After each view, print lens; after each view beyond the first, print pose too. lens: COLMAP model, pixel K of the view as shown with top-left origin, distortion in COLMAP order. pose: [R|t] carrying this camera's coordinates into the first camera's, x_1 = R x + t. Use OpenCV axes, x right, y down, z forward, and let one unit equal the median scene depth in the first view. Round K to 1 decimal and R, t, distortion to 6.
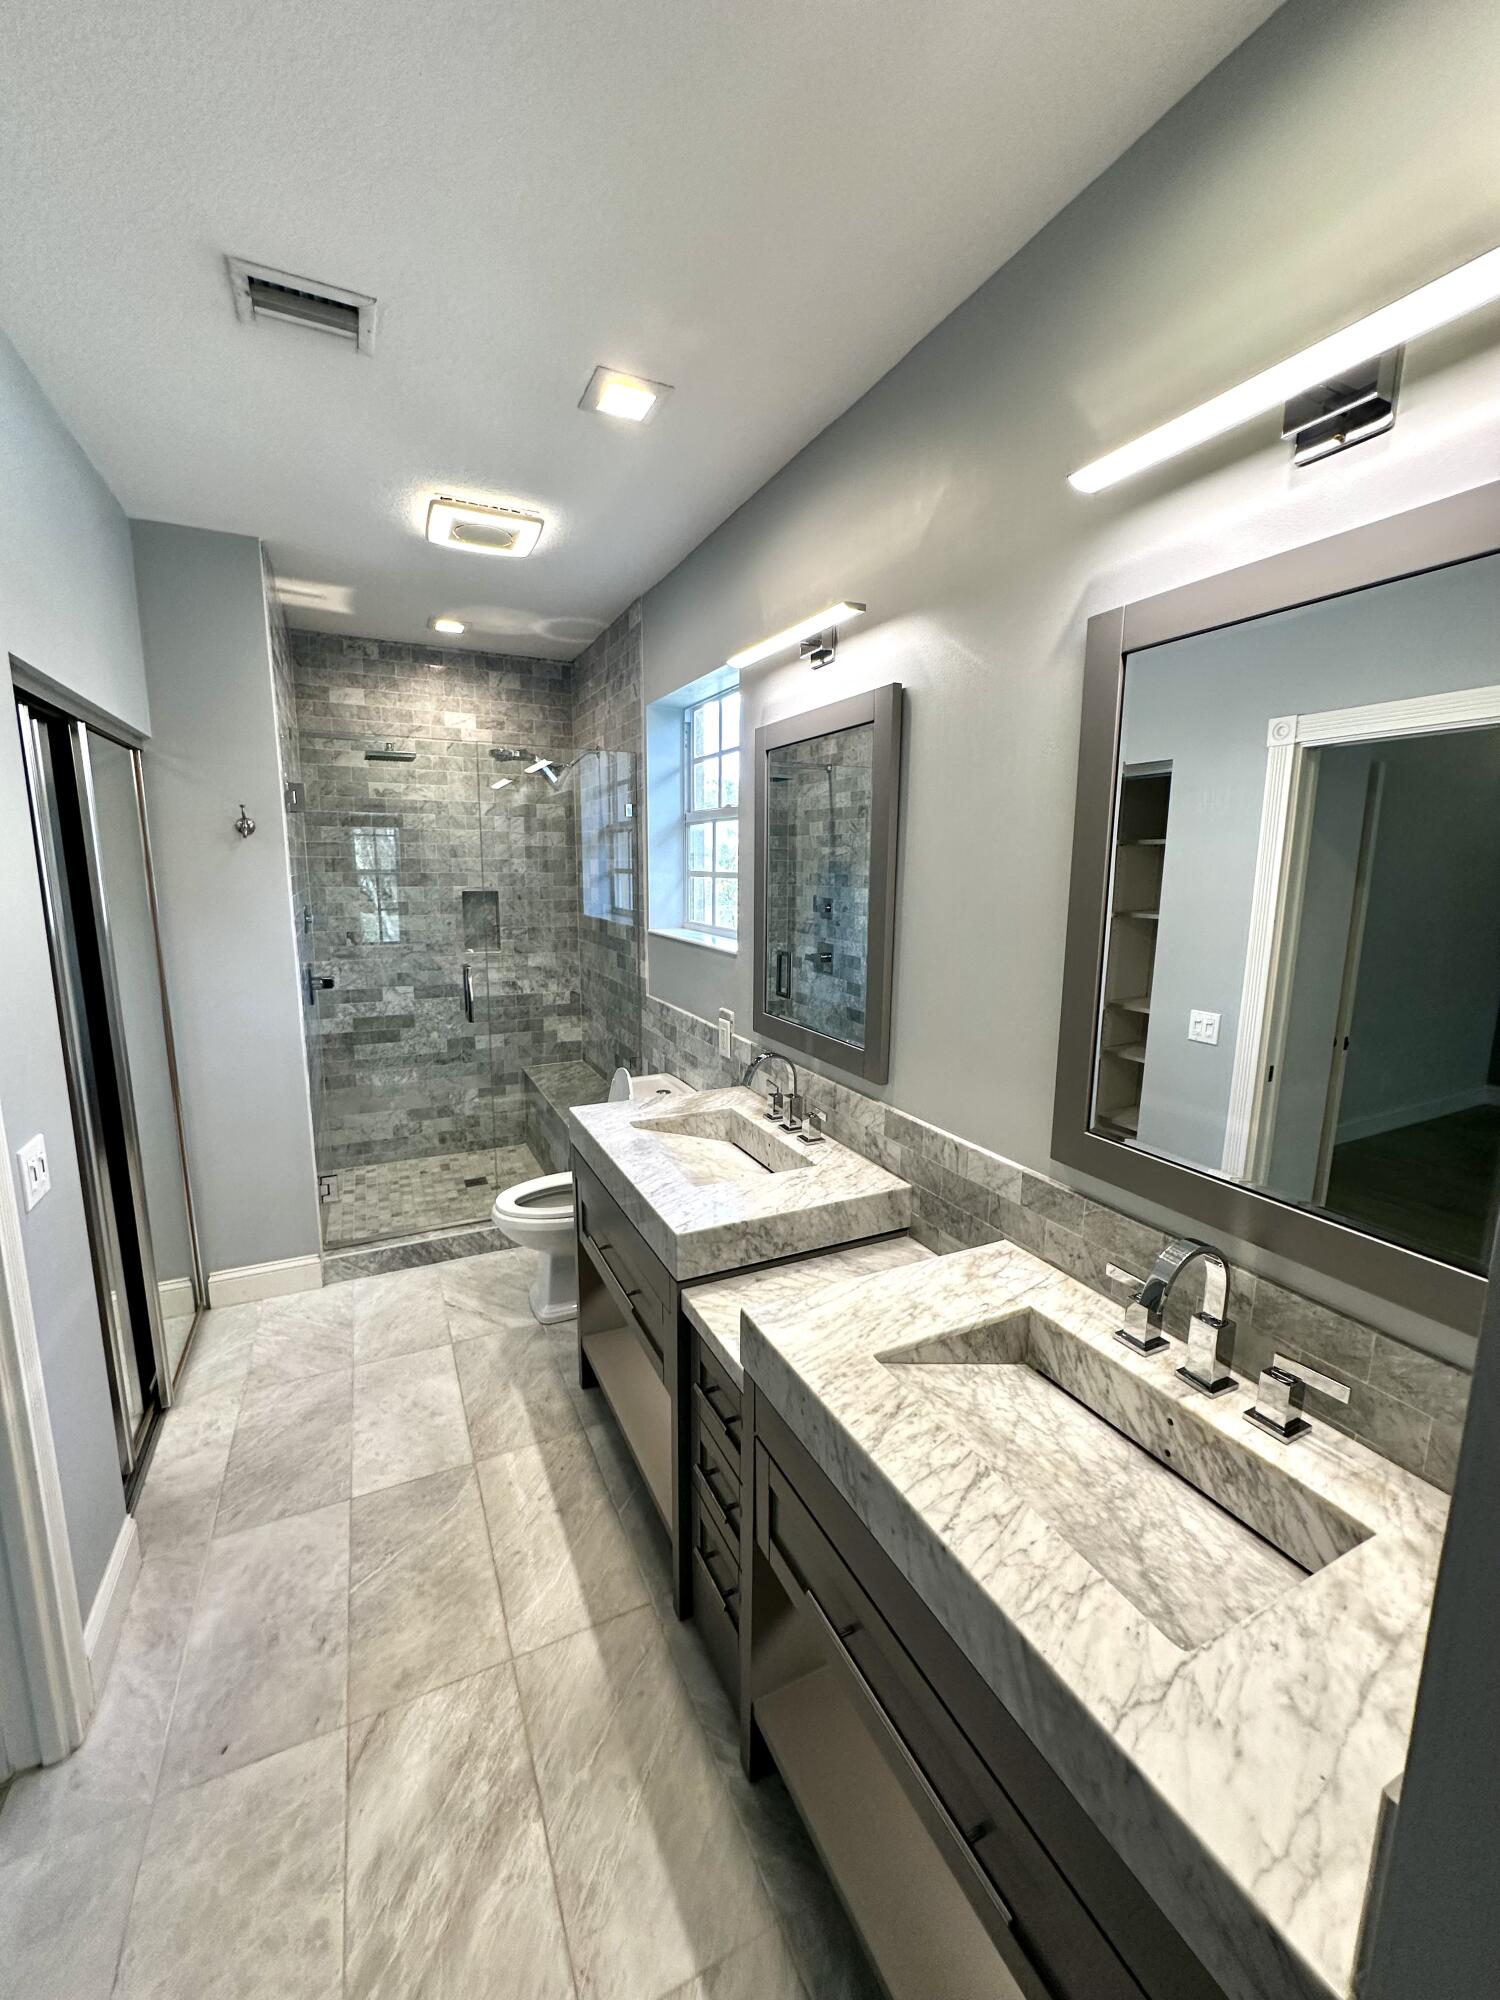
lens RADIAL K [[795.4, 0, 749.6], [0, 795.4, 997.3], [0, 0, 1]] dist [-0.000992, 0.000063]
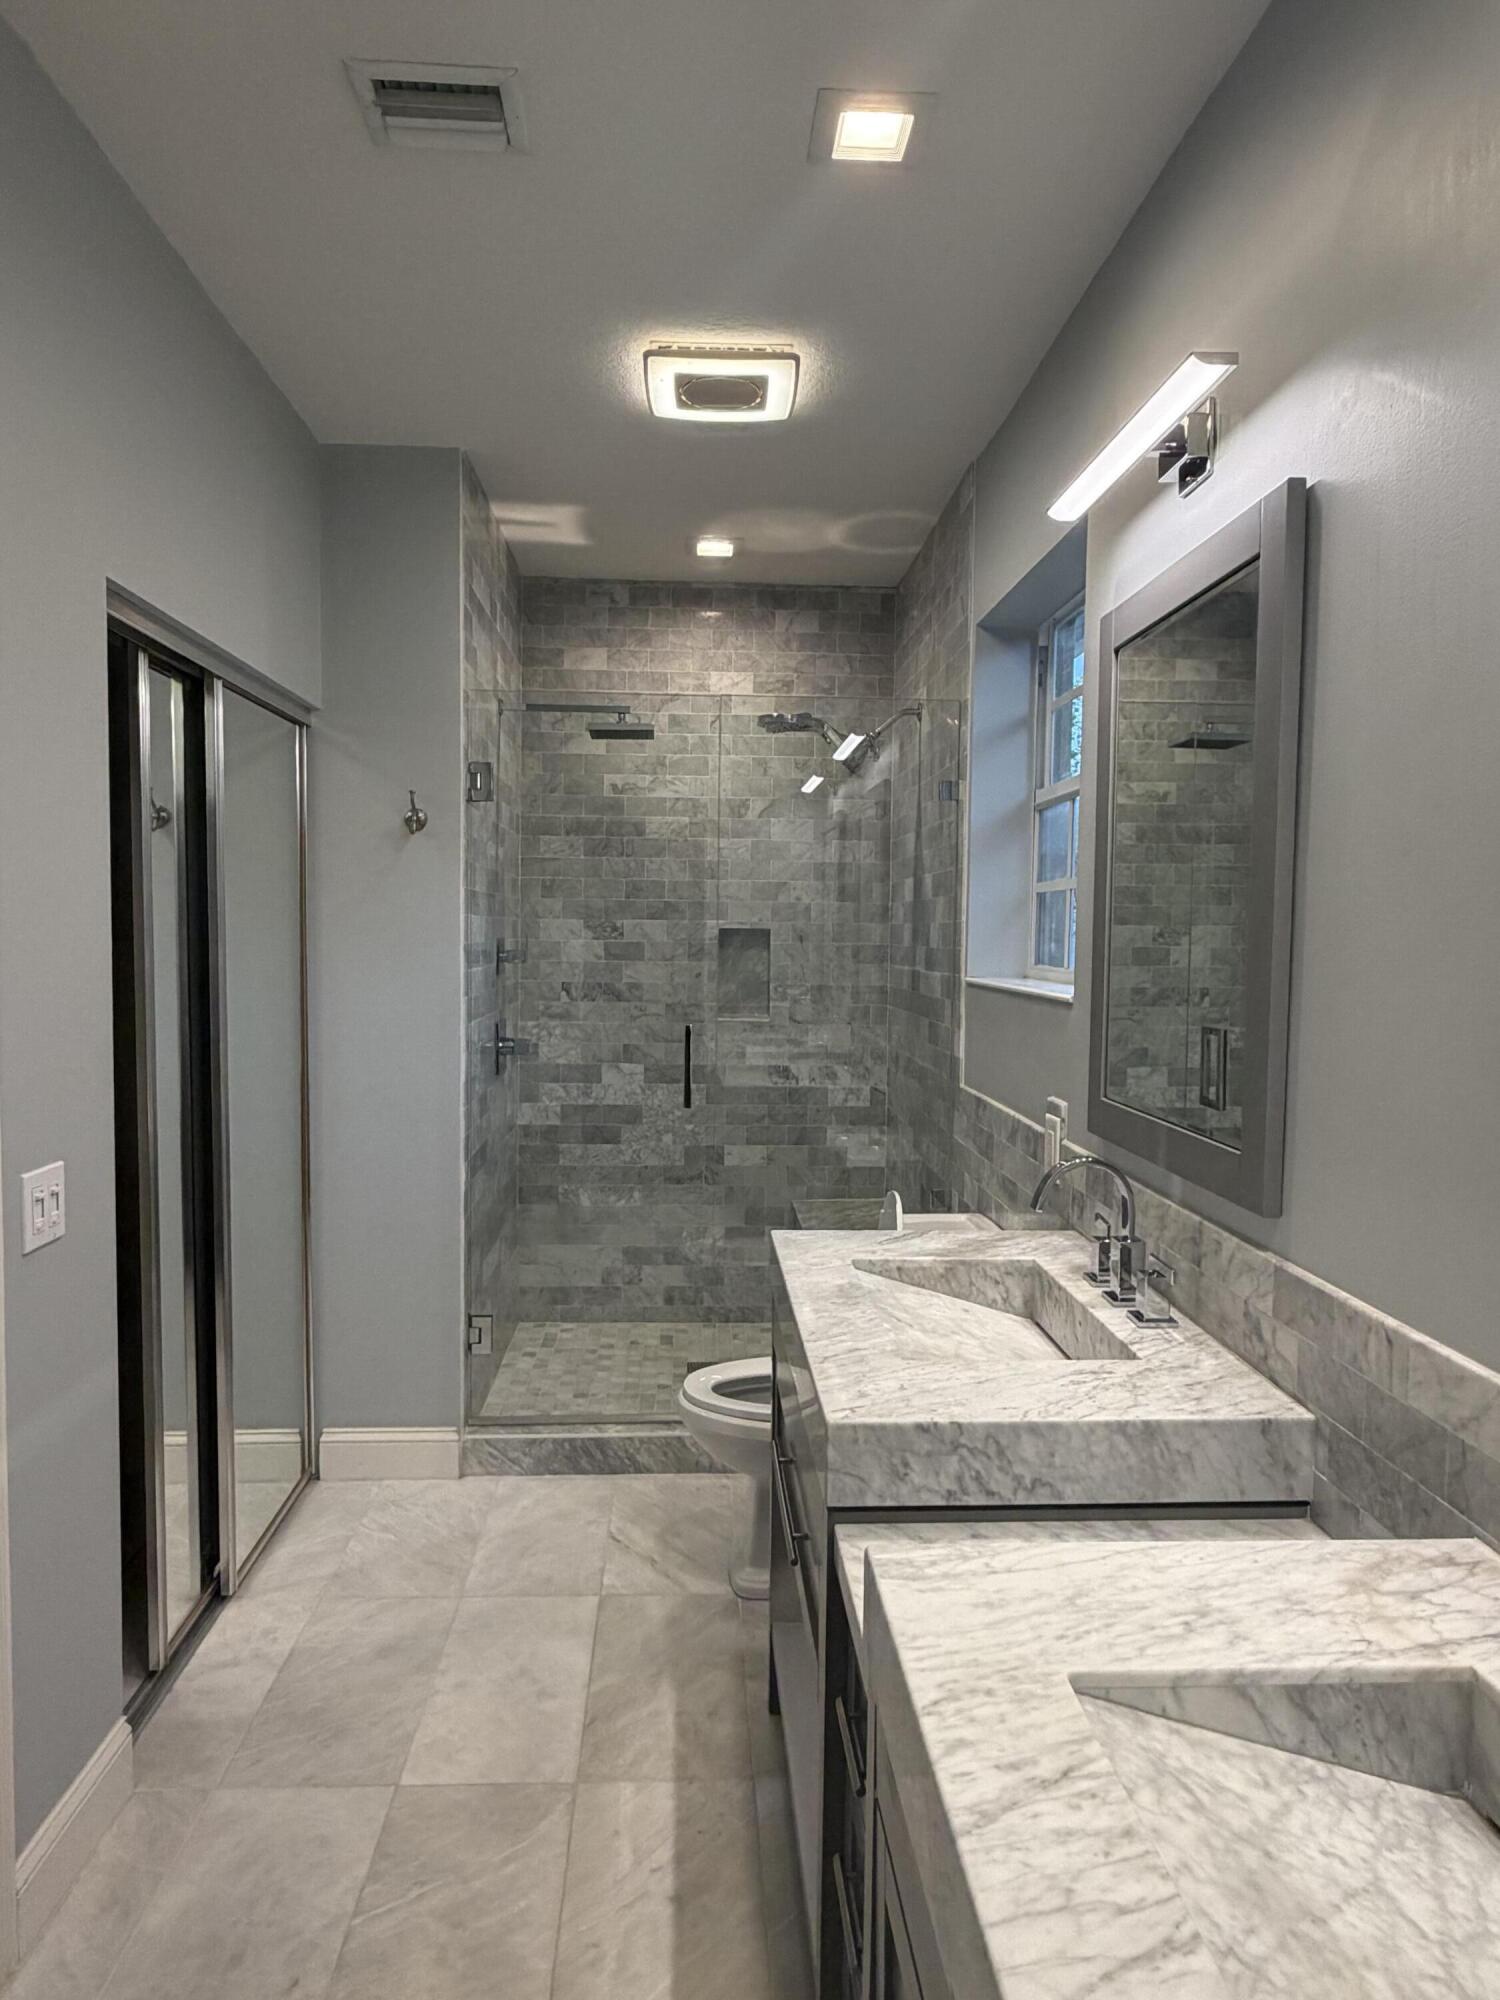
lens RADIAL K [[1250.6, 0, 749.2], [0, 1250.6, 1003.4], [0, 0, 1]] dist [0.001737, 0.001273]
pose [[0.920757, 0.024740, -0.389352, 0.137526], [-0.069071, 0.992559, -0.100276, 0.062062], [0.383974, 0.119223, 0.915615, 0.073885]]
